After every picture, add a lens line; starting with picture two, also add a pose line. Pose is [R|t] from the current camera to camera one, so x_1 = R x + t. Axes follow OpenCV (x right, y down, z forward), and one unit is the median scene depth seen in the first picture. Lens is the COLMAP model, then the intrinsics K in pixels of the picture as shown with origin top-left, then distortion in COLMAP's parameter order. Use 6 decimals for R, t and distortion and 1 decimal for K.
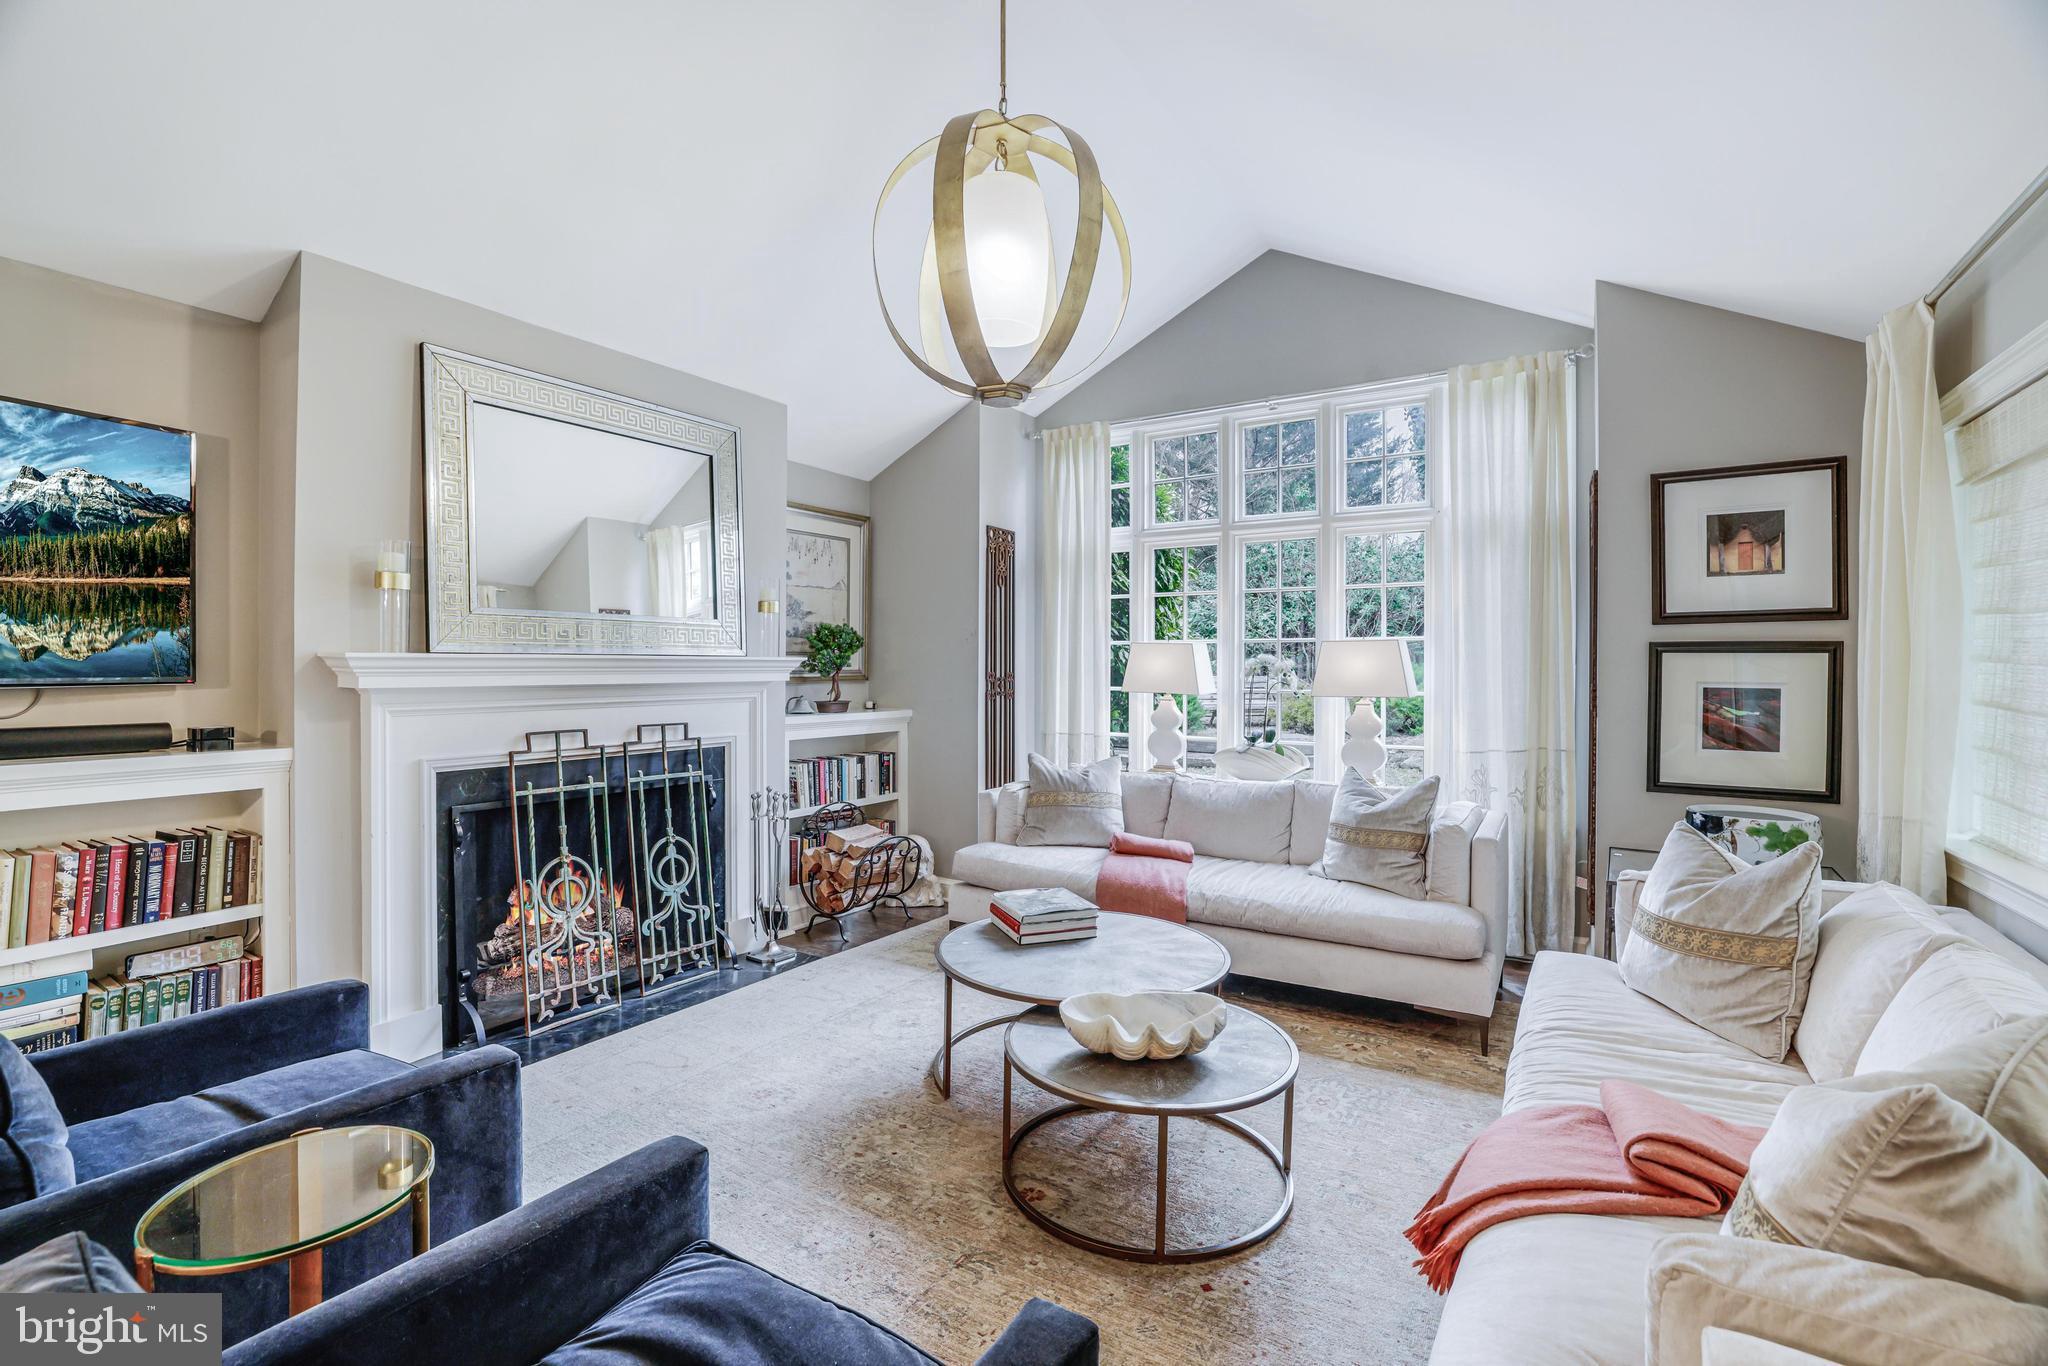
lens RADIAL K [[913.6, 0, 1024.0], [0, 913.6, 683.0], [0, 0, 1]] dist [-0.062676, 0.000210]
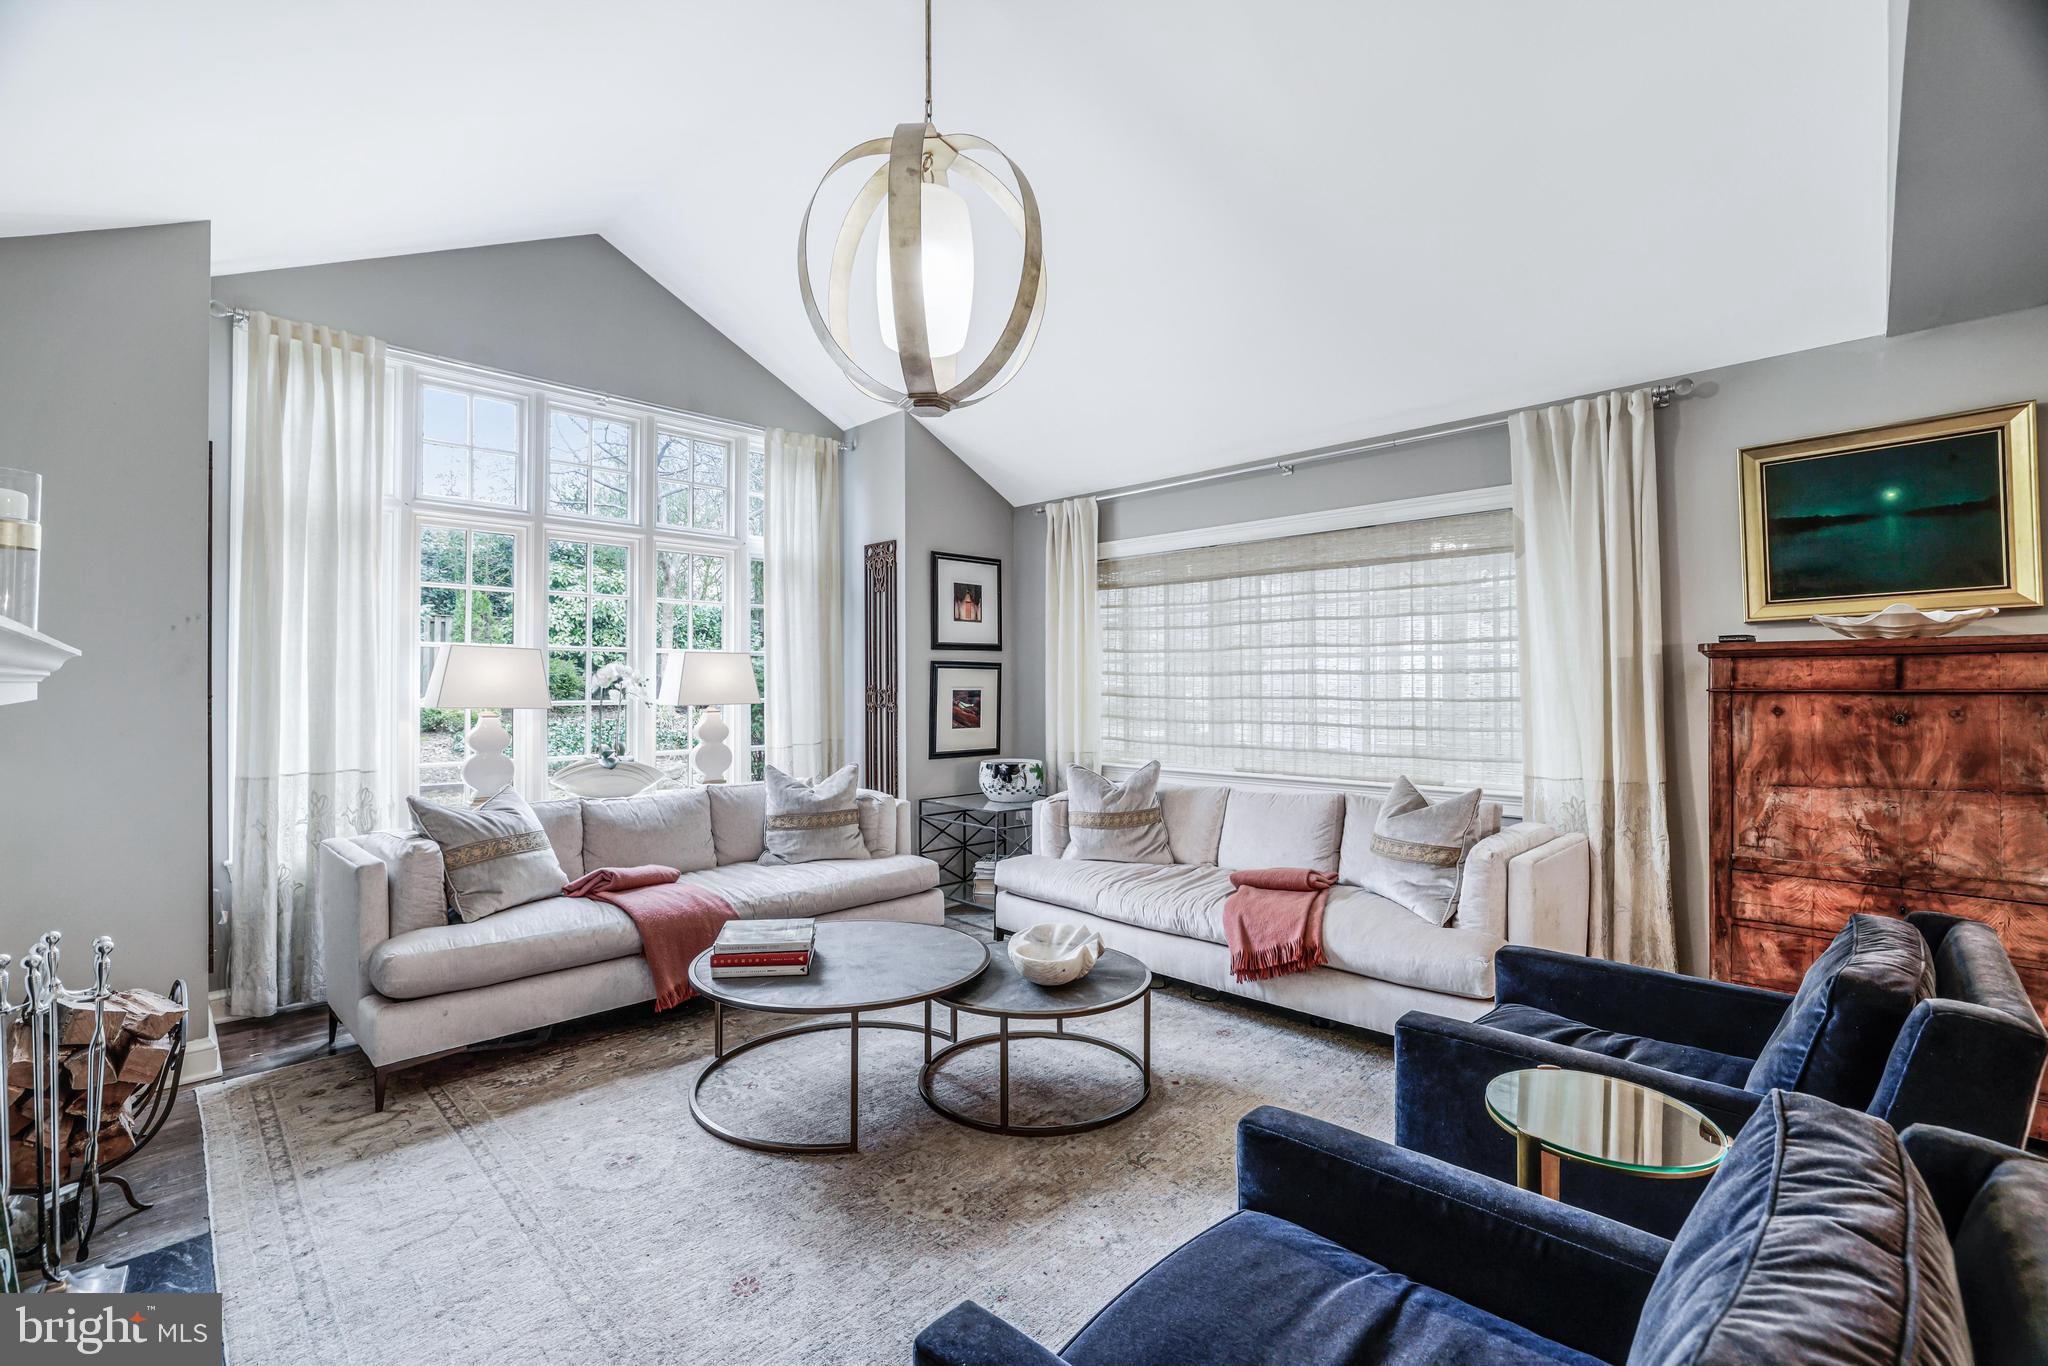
lens RADIAL K [[890.0, 0, 1024.0], [0, 890.0, 683.0], [0, 0, 1]] dist [-0.000752, -0.000086]
pose [[0.204486, -0.001774, 0.978868, -0.787967], [0.018243, 0.999832, -0.001999, -0.002268], [-0.978699, 0.018266, 0.204484, 0.548863]]
